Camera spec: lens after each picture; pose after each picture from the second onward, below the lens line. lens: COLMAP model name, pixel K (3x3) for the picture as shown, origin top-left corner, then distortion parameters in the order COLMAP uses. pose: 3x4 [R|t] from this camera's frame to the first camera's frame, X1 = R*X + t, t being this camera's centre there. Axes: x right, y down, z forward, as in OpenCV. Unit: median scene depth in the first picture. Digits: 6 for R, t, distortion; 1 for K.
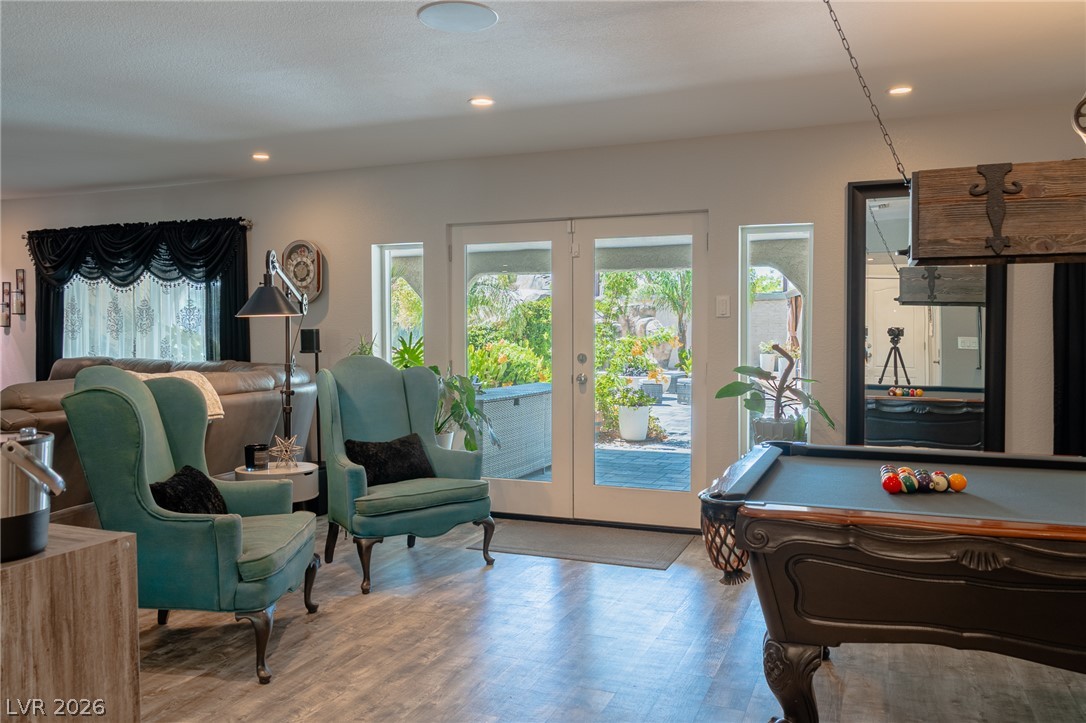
lens RADIAL K [[843.3, 0, 543.0], [0, 843.3, 361.5], [0, 0, 1]] dist [-0.000096, 0.000965]
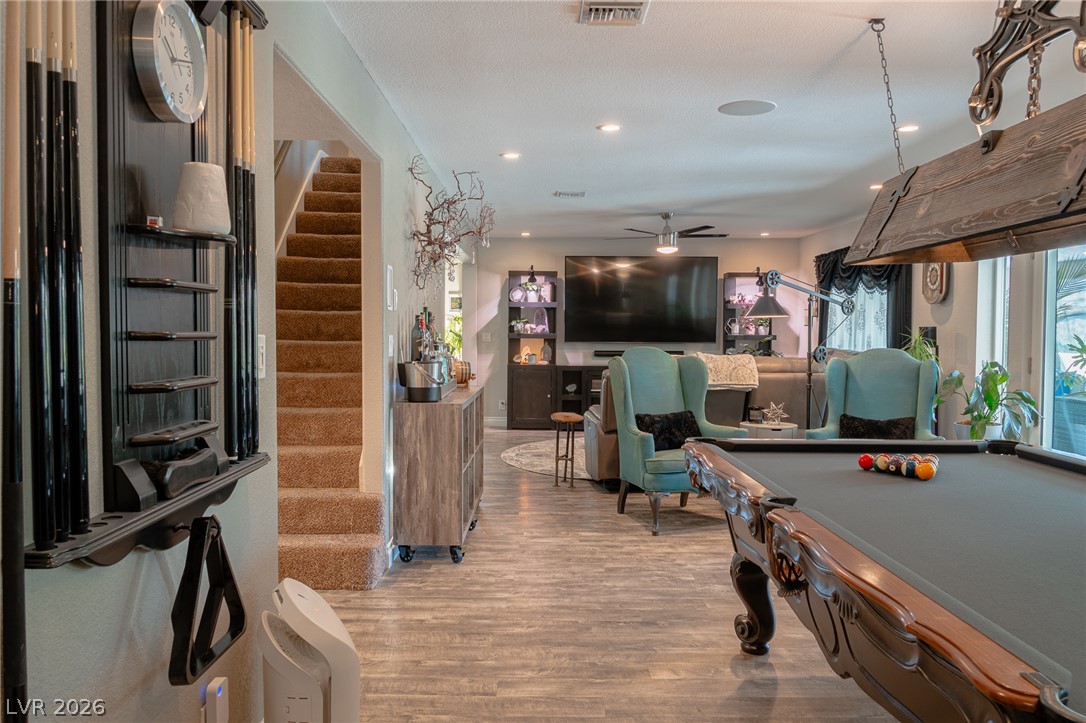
lens RADIAL K [[843.3, 0, 543.0], [0, 843.3, 361.5], [0, 0, 1]] dist [-0.000096, 0.000965]
pose [[0.380875, 0.044146, -0.923572, 0.570403], [-0.043691, 0.998603, 0.029714, -0.003474], [0.923594, 0.029034, 0.382272, 0.068432]]
